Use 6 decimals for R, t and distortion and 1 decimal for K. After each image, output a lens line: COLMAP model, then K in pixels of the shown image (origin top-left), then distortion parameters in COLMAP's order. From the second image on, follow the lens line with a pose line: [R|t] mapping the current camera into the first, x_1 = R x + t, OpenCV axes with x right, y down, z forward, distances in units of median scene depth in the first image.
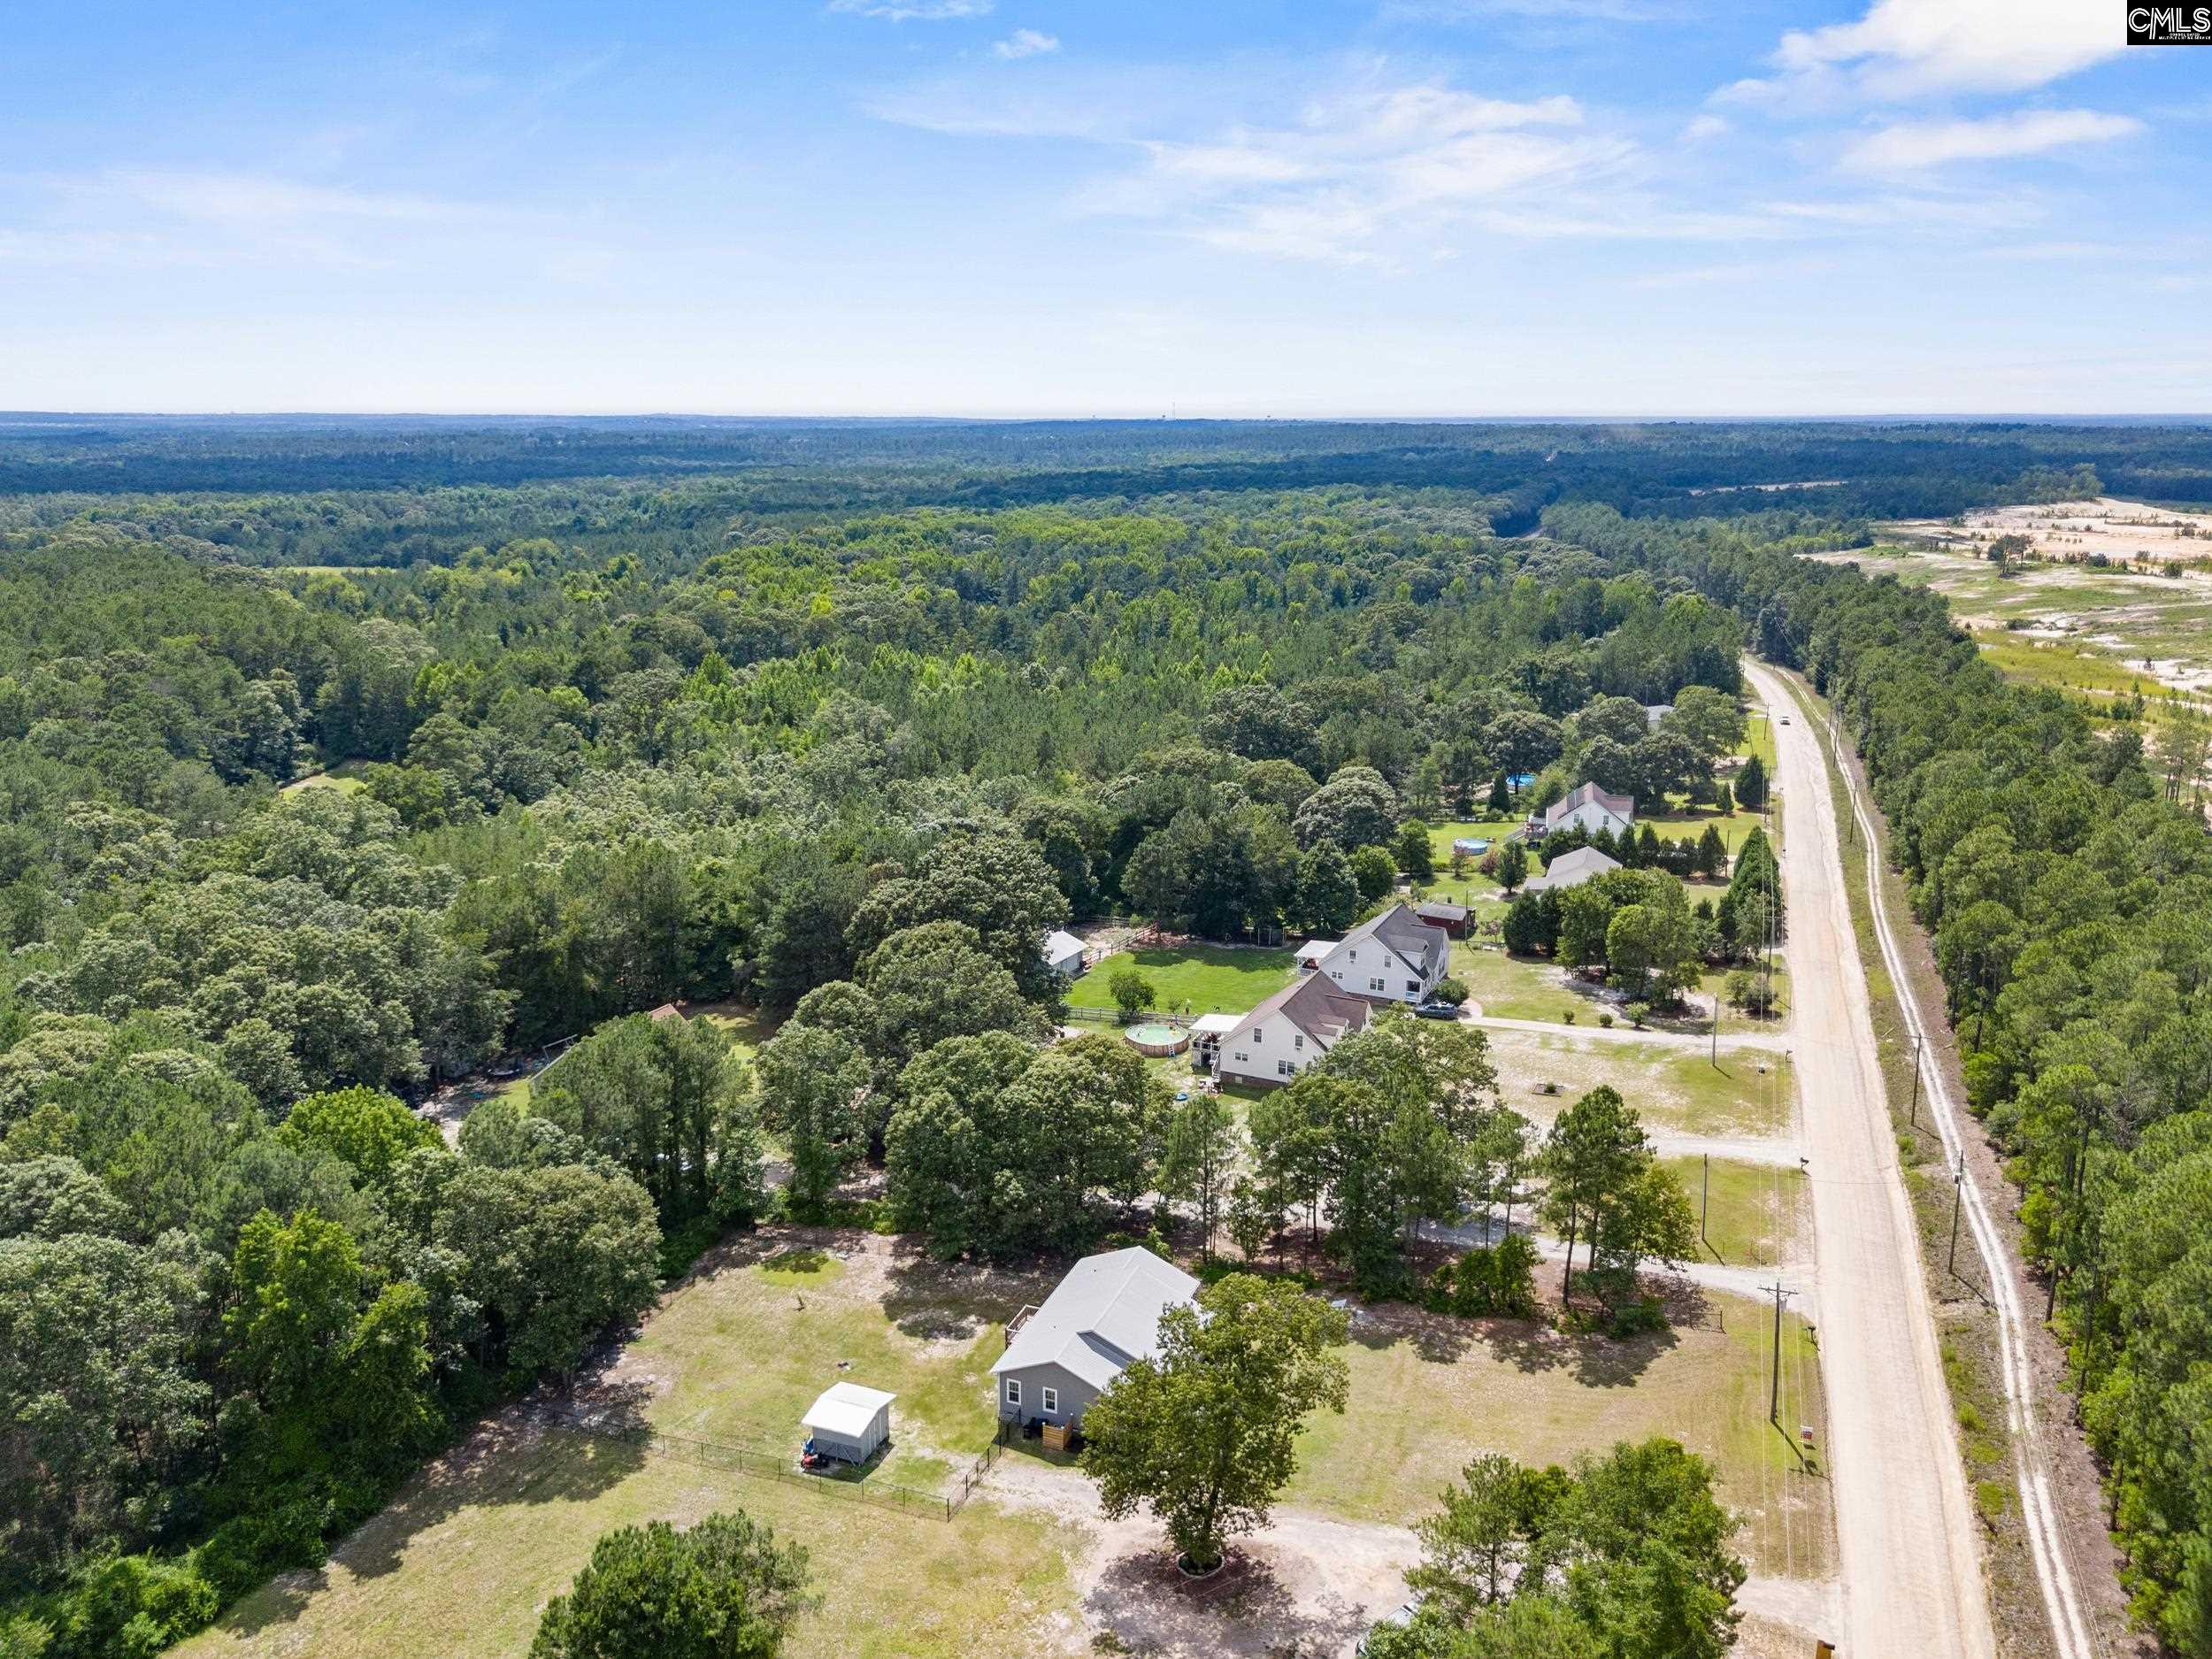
lens RADIAL K [[1632.2, 0, 1094.8], [0, 1632.2, 829.4], [0, 0, 1]] dist [0.082050, -0.091814]
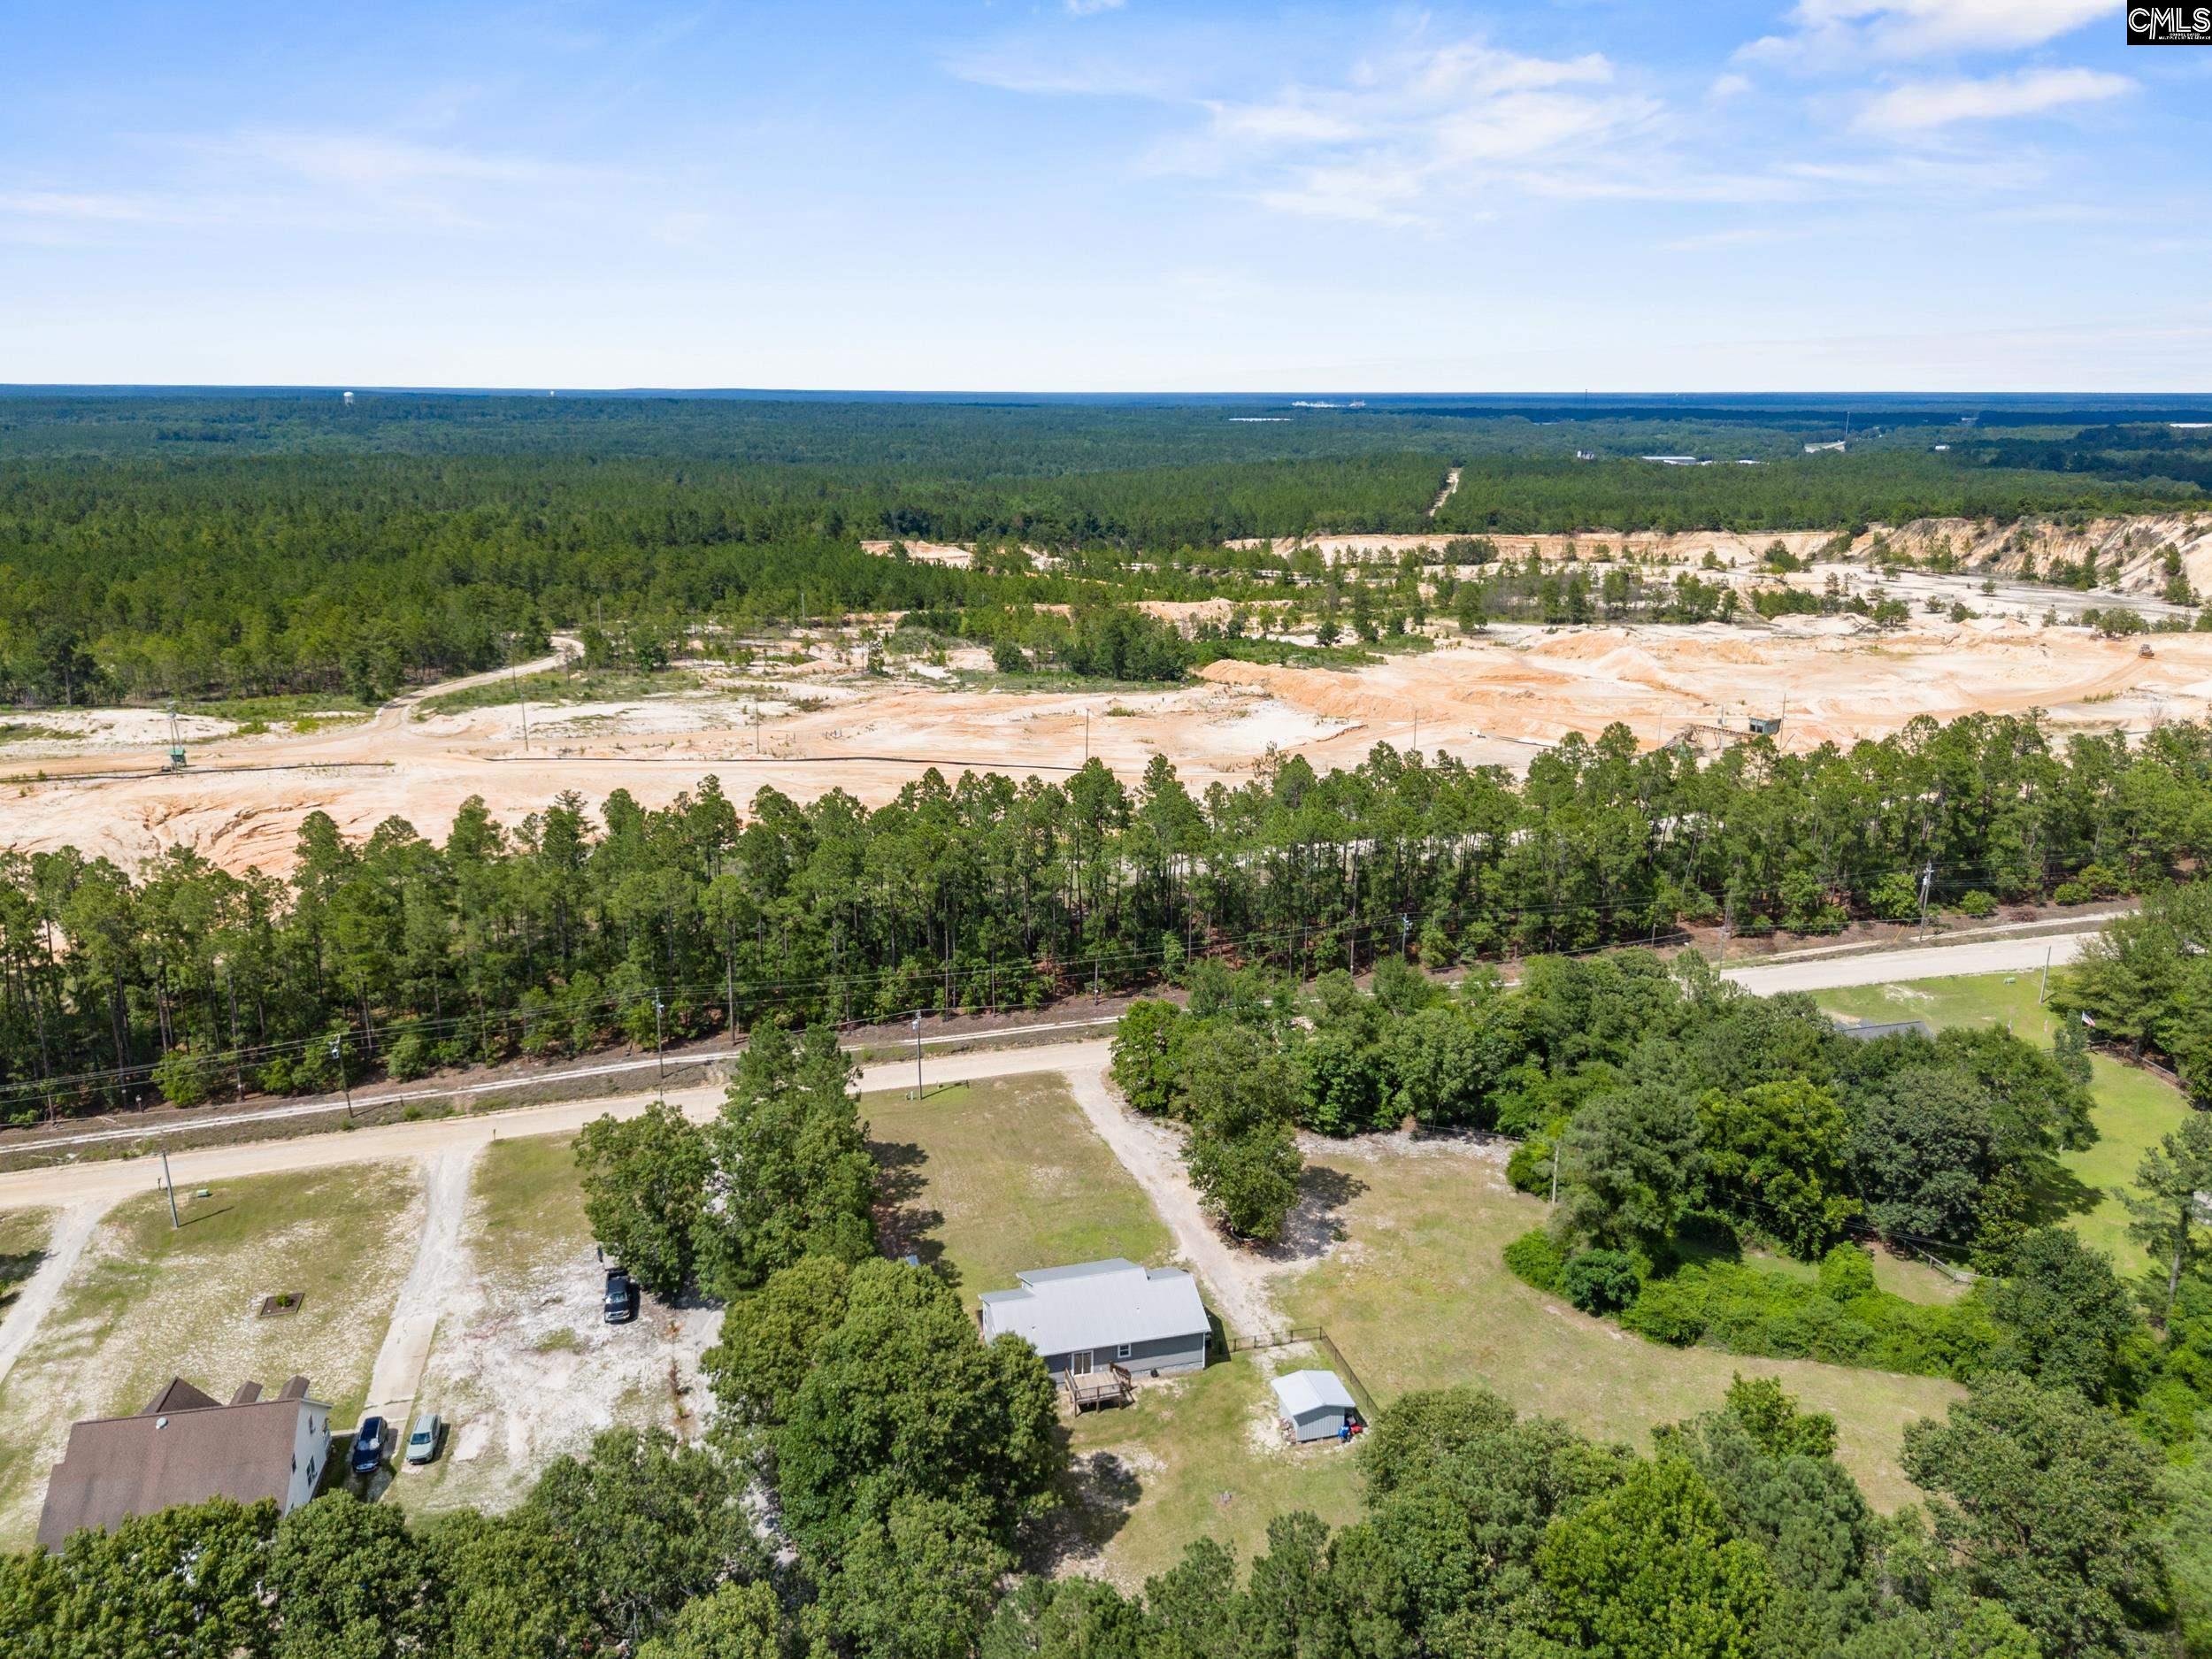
lens RADIAL K [[1632.2, 0, 1094.8], [0, 1632.2, 829.4], [0, 0, 1]] dist [0.082050, -0.091814]
pose [[-0.588881, -0.216932, 0.778562, -0.485399], [0.193911, 0.897246, 0.396670, -0.265357], [-0.784613, 0.384564, -0.486306, 0.860309]]
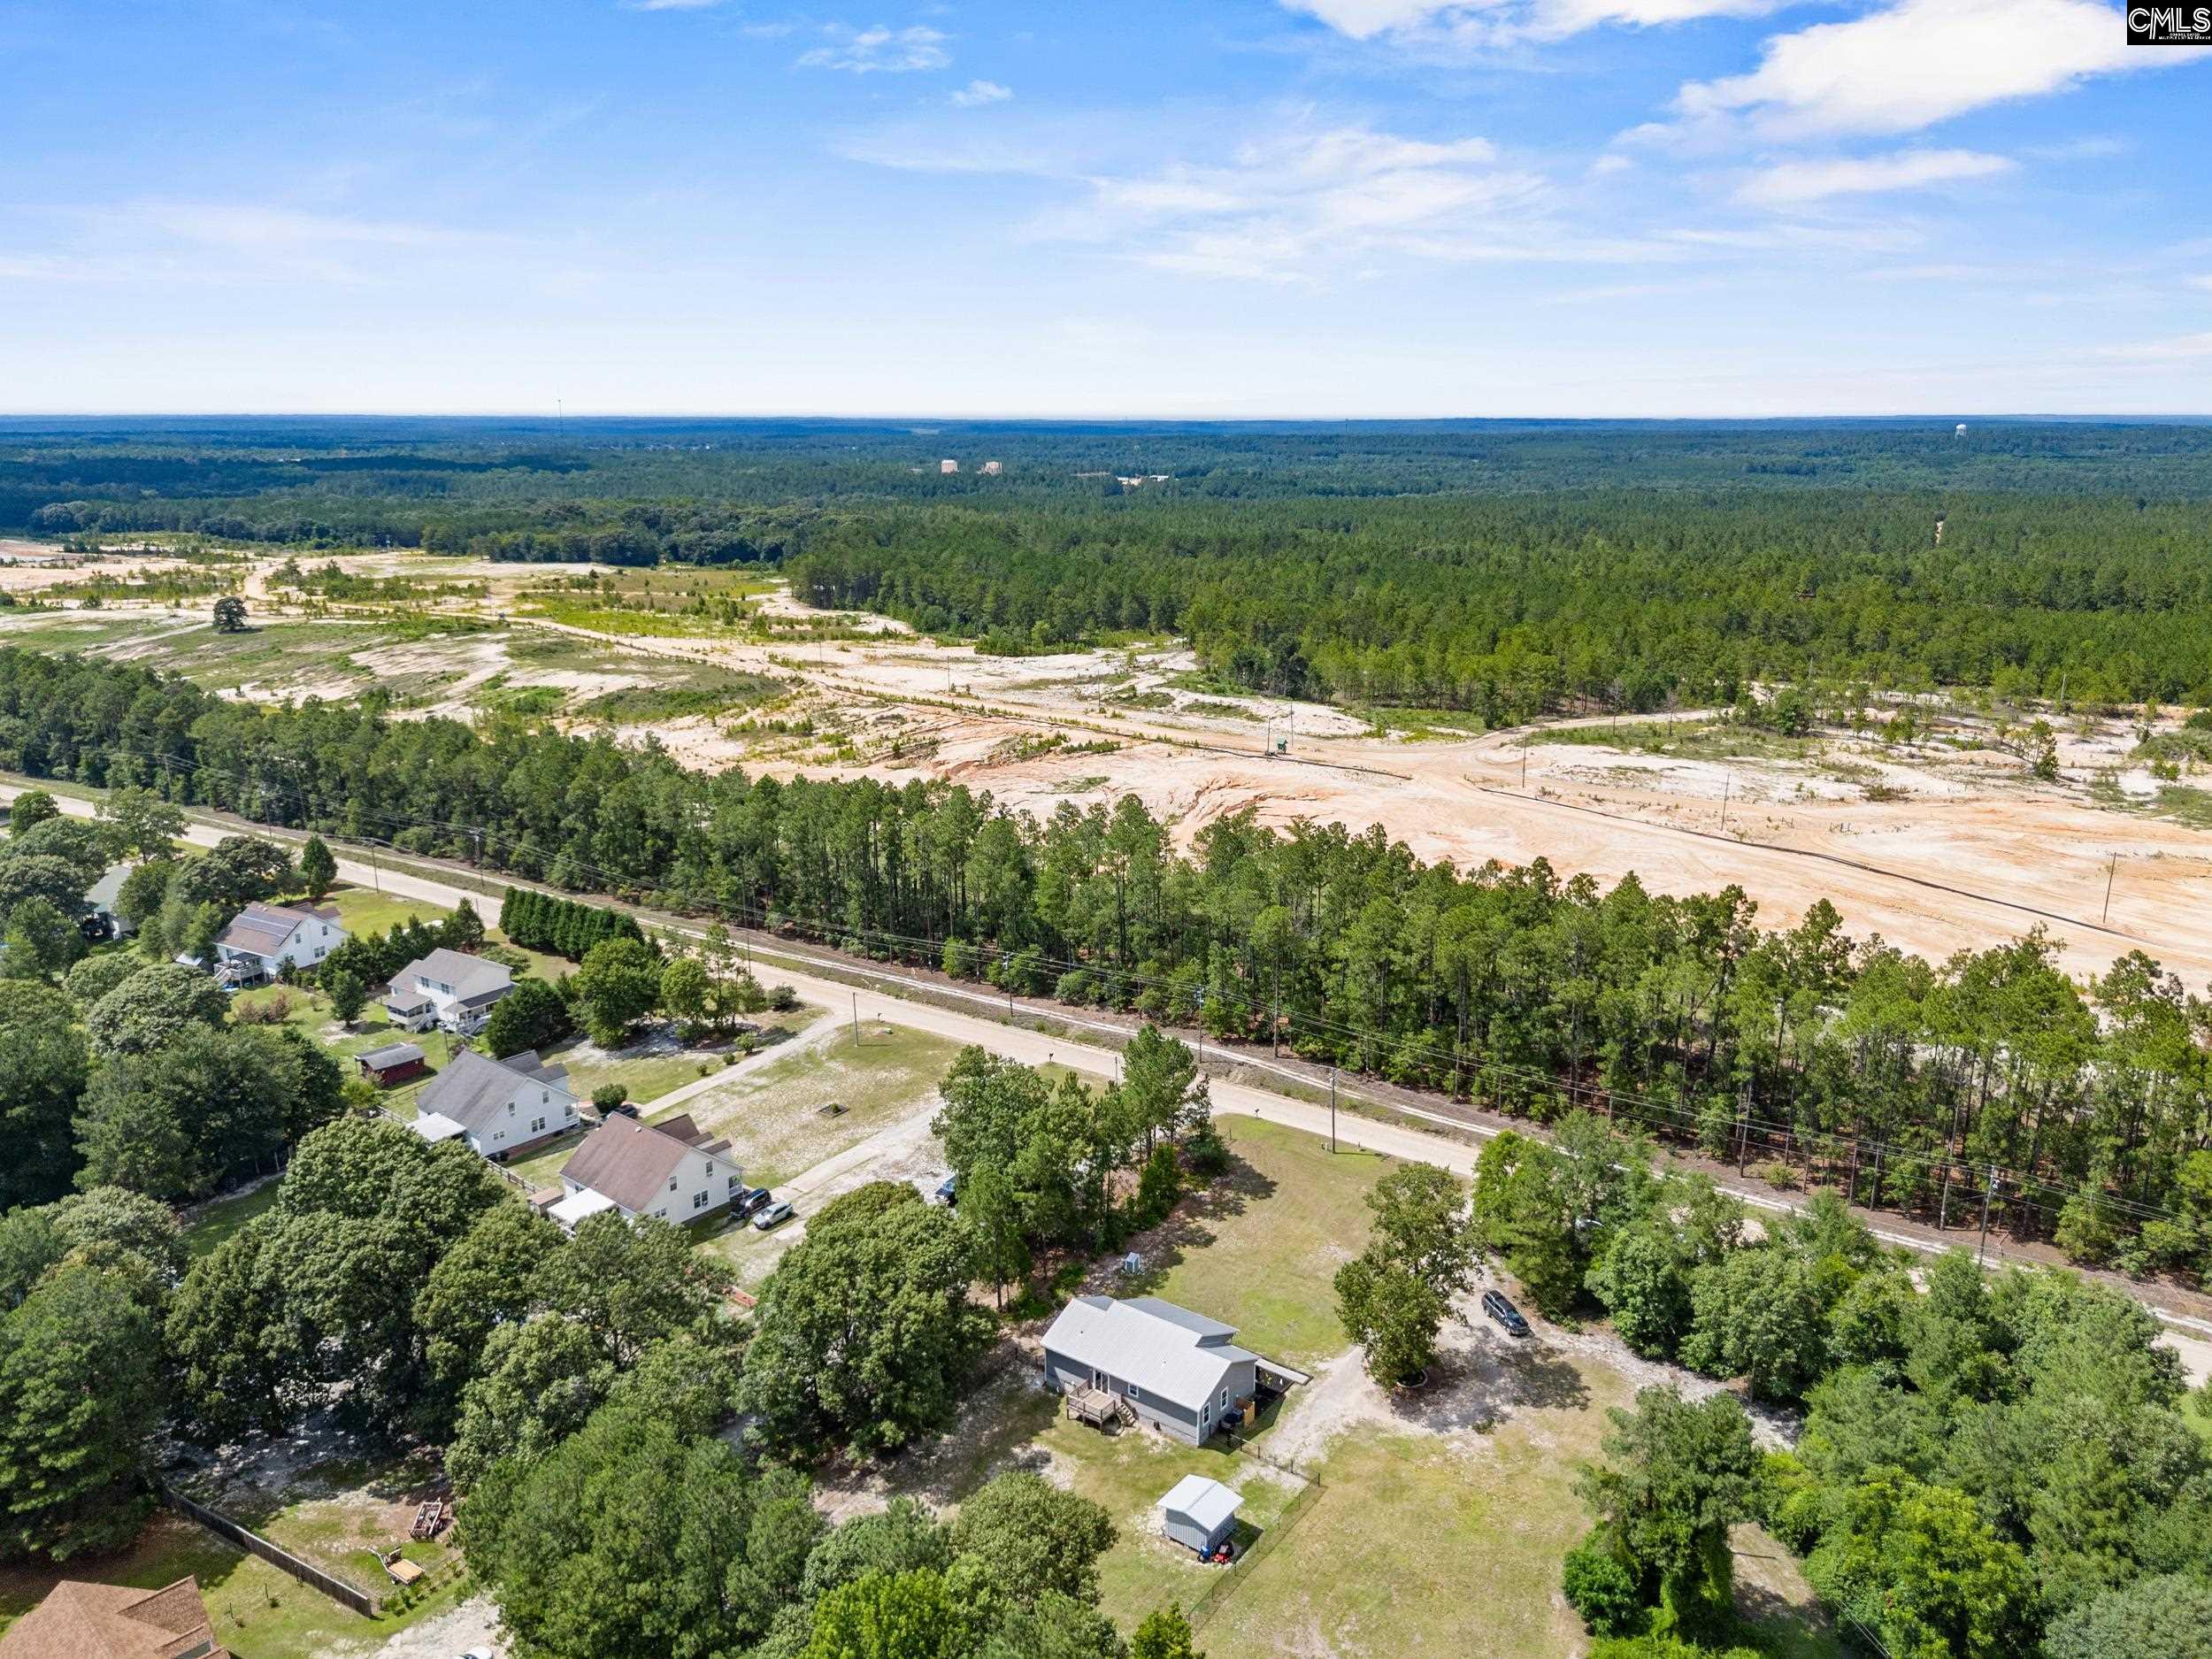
lens RADIAL K [[1632.2, 0, 1094.8], [0, 1632.2, 829.4], [0, 0, 1]] dist [0.082050, -0.091814]
pose [[0.272366, -0.240240, 0.931720, -0.629764], [0.240993, 0.954497, 0.175665, -0.171511], [-0.931525, 0.176692, 0.317868, 0.357342]]
